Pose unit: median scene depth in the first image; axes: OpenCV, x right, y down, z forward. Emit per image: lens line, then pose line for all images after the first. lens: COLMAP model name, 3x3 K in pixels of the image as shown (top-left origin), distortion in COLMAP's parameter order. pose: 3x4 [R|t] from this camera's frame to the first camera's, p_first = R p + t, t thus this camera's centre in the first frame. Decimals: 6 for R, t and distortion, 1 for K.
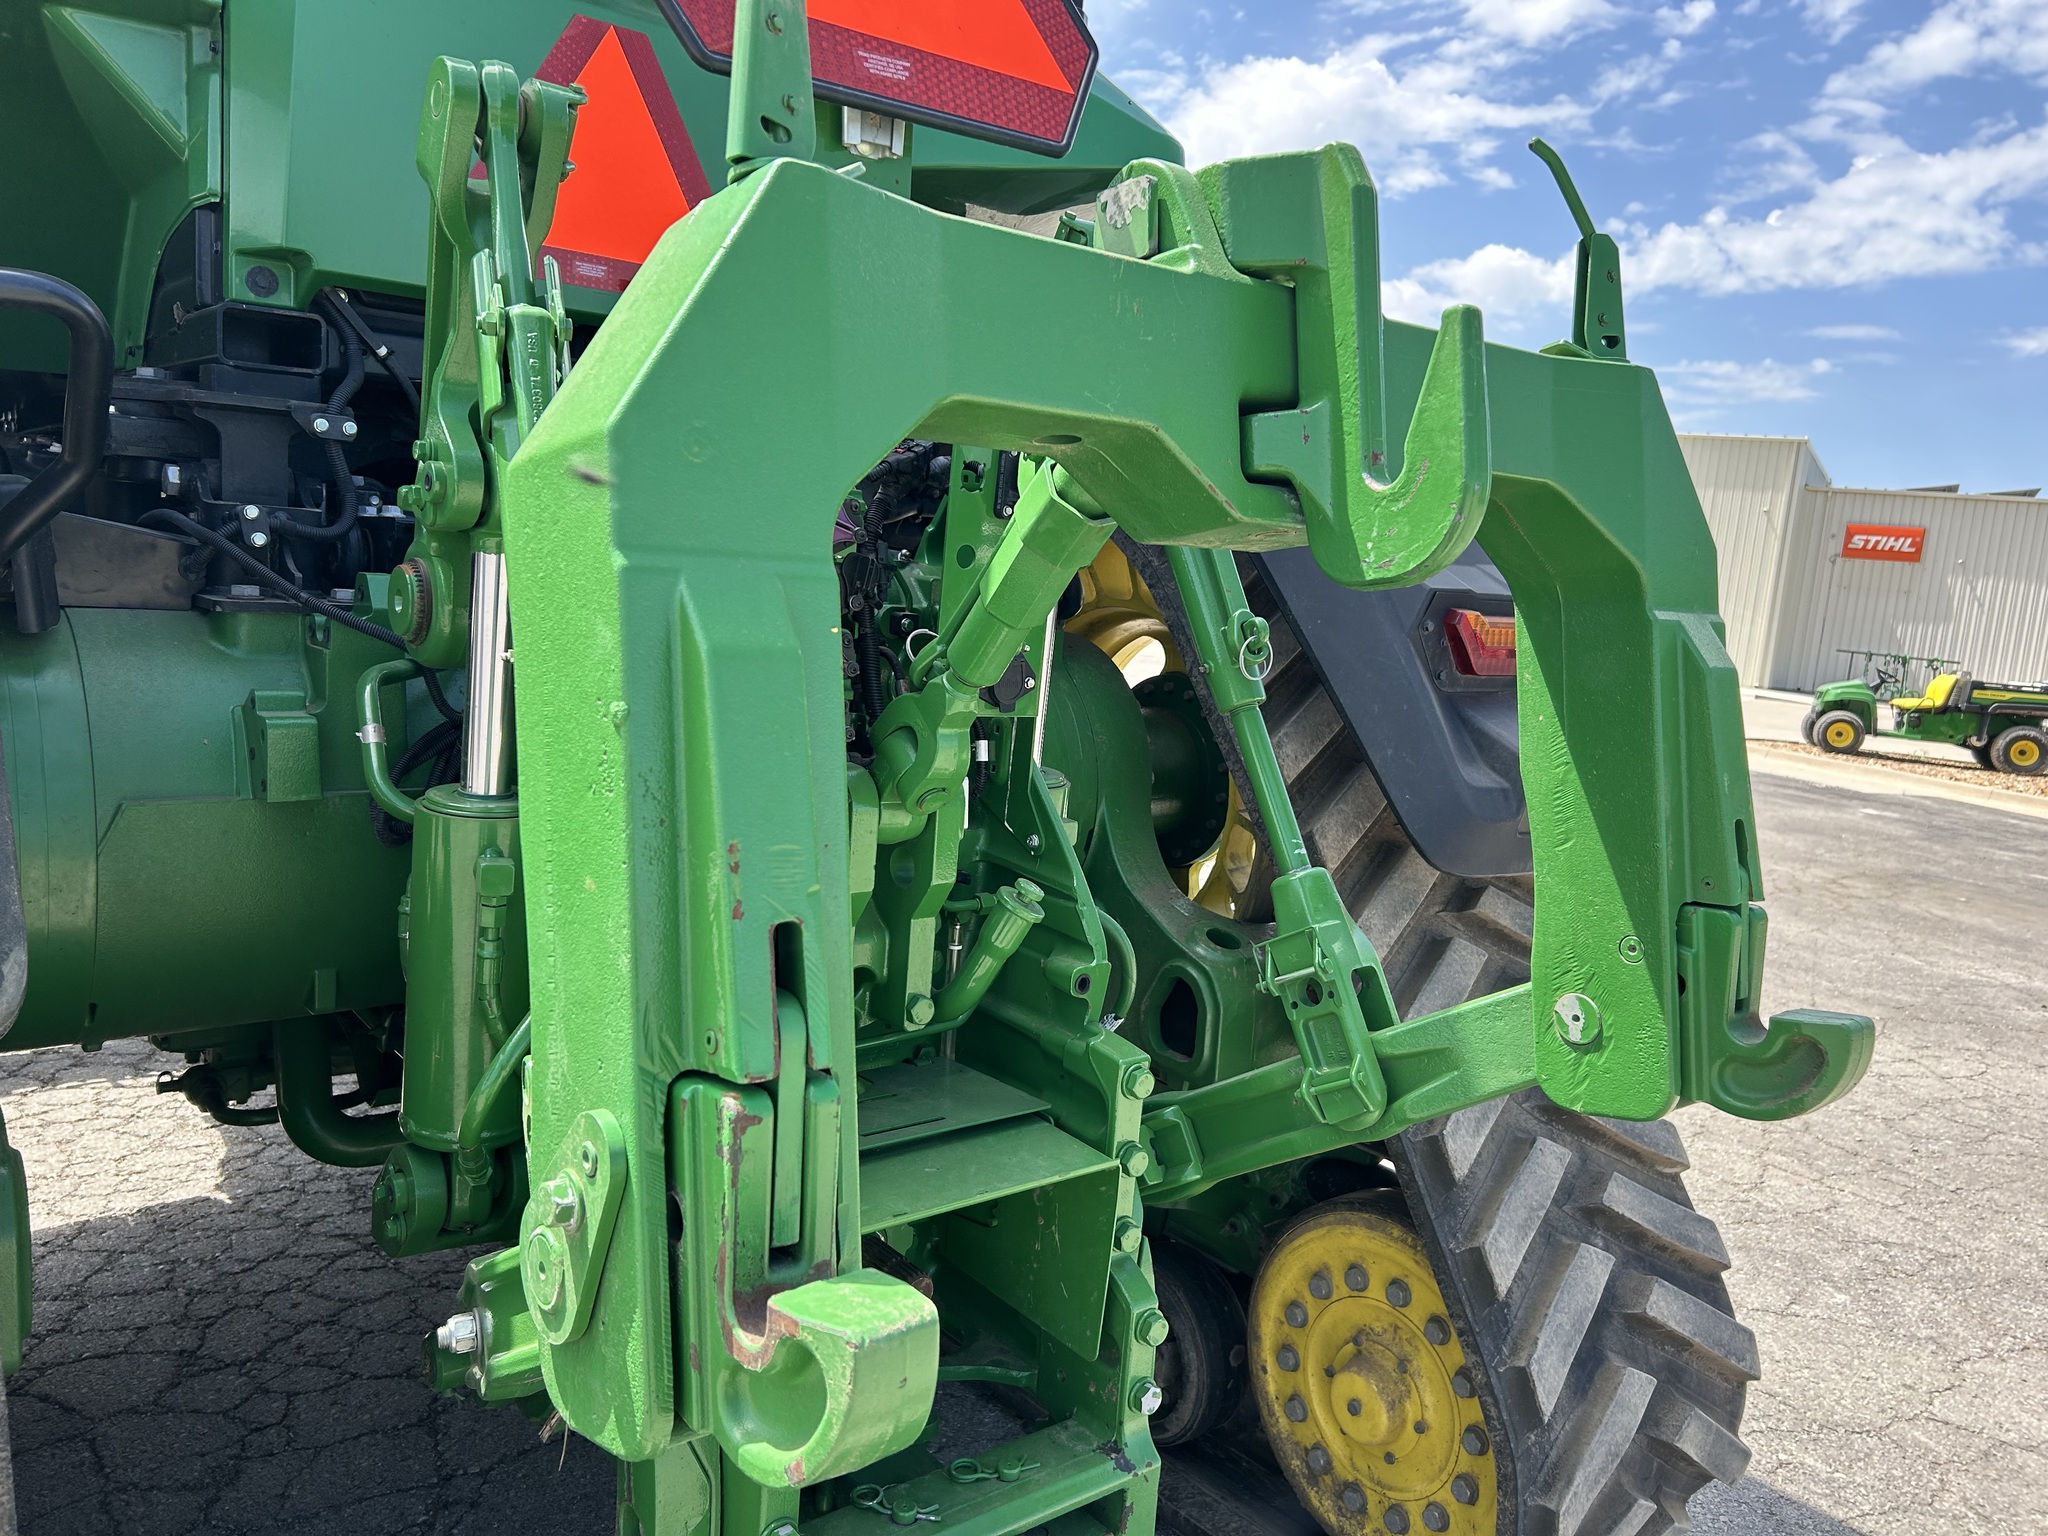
lens RADIAL K [[1532.8, 0, 1051.6], [0, 1532.8, 820.8], [0, 0, 1]] dist [0.035754, -0.014168]
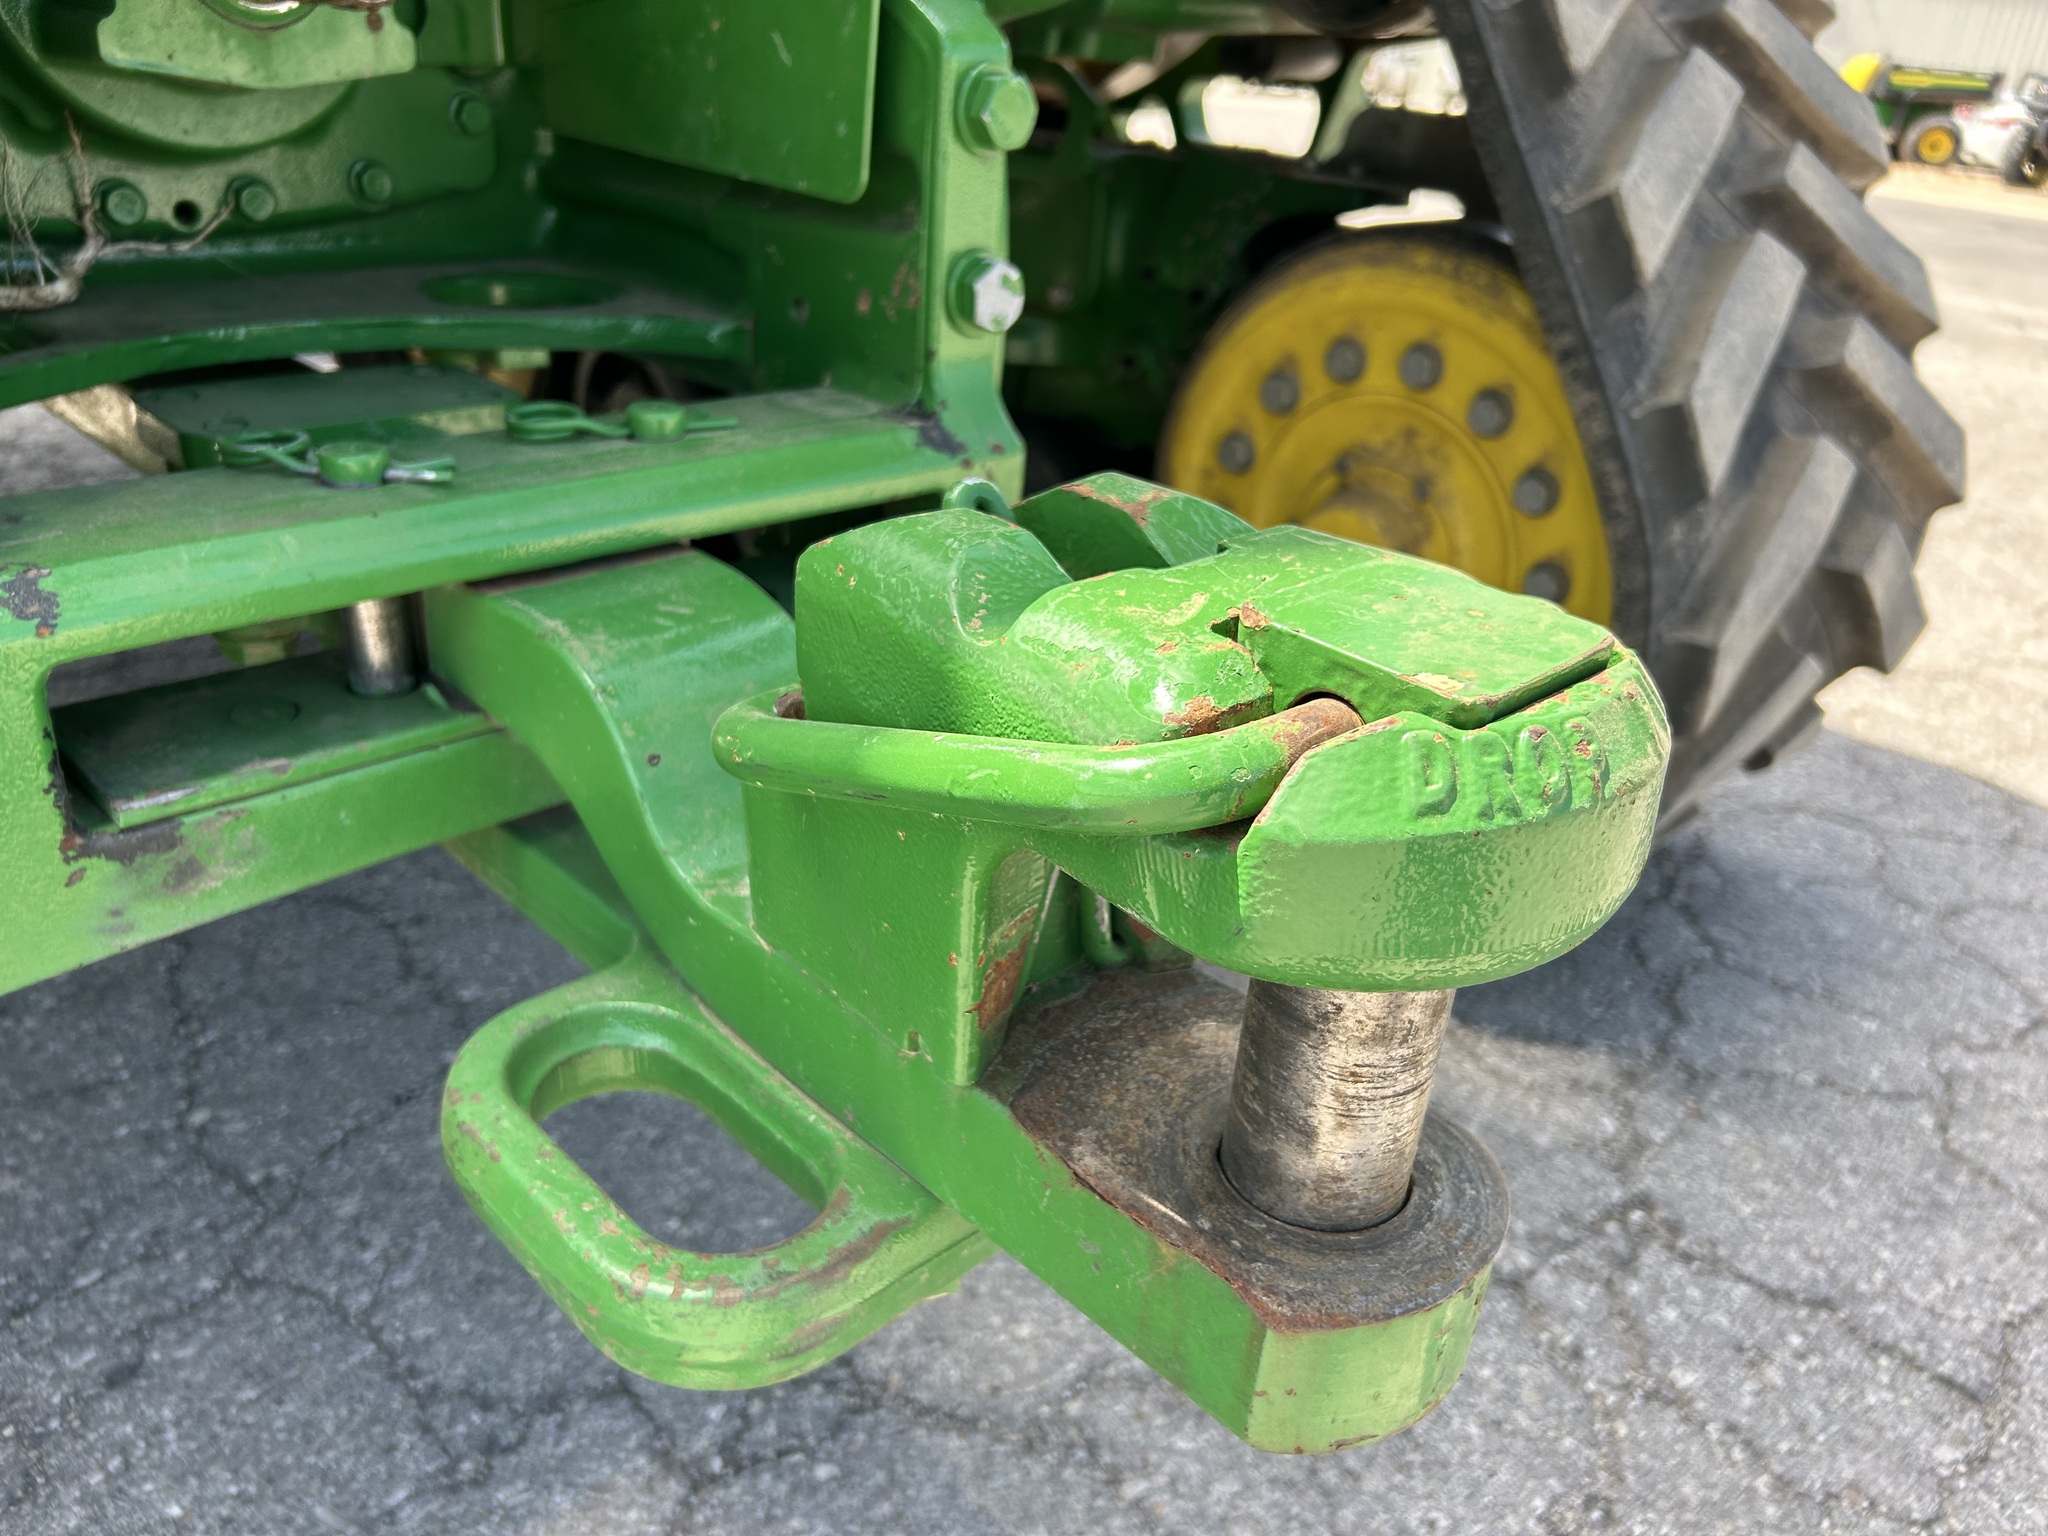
lens RADIAL K [[1634.9, 0, 1033.6], [0, 1634.9, 781.1], [0, 0, 1]] dist [0.013865, 0.003401]
pose [[0.995955, -0.048246, 0.075800, 0.026752], [0.022535, 0.950775, 0.309062, 0.290551], [-0.086979, -0.306104, 0.948016, 0.418650]]
